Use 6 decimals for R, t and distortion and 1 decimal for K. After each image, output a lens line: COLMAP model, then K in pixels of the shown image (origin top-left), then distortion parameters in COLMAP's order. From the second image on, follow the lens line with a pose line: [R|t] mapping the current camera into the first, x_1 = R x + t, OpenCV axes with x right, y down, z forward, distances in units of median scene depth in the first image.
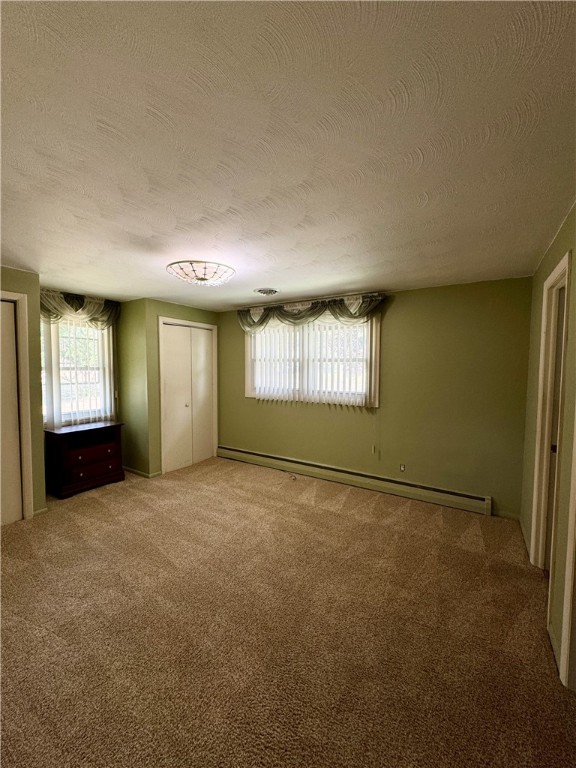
lens RADIAL K [[321.0, 0, 292.9], [0, 321.0, 383.6], [0, 0, 1]] dist [-0.001316, -0.000086]
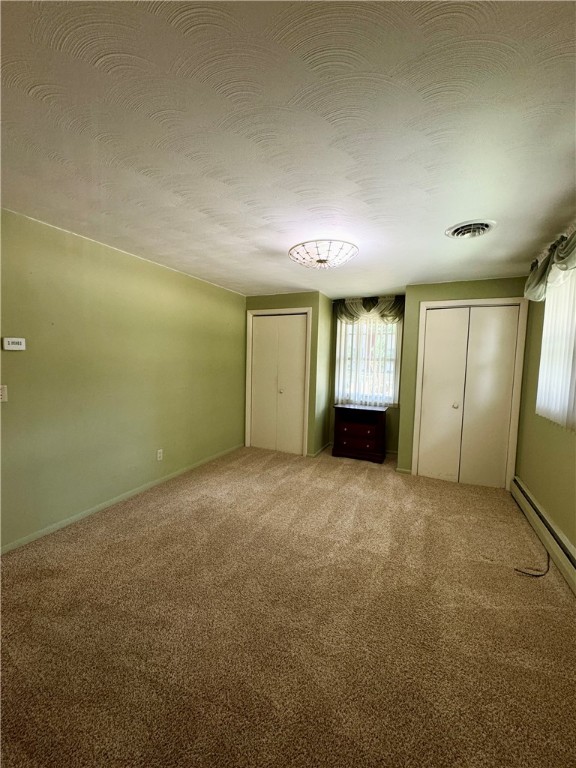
lens RADIAL K [[321.0, 0, 292.9], [0, 321.0, 383.6], [0, 0, 1]] dist [-0.001316, -0.000086]
pose [[0.078249, 0.067371, -0.994655, 0.522456], [-0.079652, 0.994947, 0.061124, -0.006357], [0.993747, 0.074443, 0.083220, 0.636432]]
